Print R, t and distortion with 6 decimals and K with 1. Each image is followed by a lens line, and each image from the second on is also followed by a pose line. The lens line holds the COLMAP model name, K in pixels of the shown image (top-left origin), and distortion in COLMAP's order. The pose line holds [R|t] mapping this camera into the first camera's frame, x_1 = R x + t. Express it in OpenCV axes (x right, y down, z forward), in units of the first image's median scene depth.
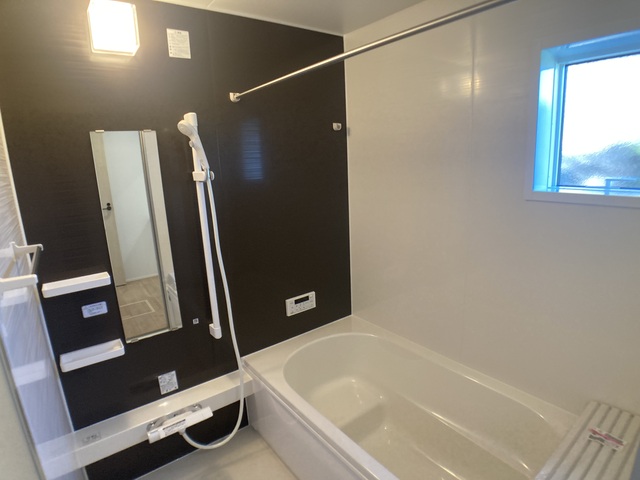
lens RADIAL K [[361.0, 0, 320.0], [0, 361.0, 240.0], [0, 0, 1]] dist [-0.125656, 0.033485]
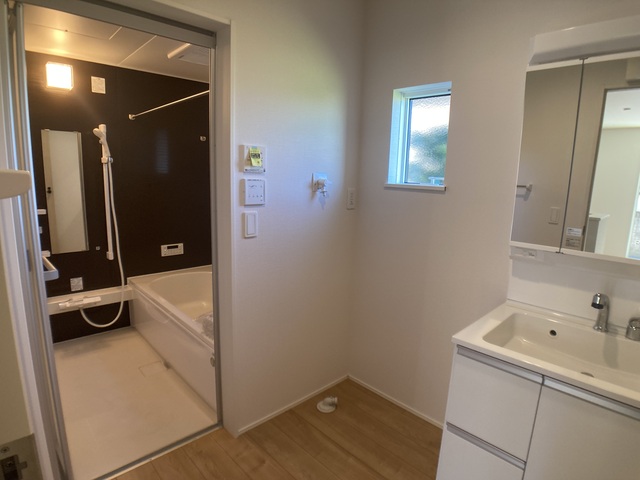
lens RADIAL K [[361.0, 0, 320.0], [0, 361.0, 240.0], [0, 0, 1]] dist [-0.125656, 0.033485]
pose [[0.990090, 0.050028, 0.131223, 0.452772], [-0.043630, 0.997736, -0.051188, 0.223849], [-0.133486, 0.044955, 0.990031, -0.714601]]
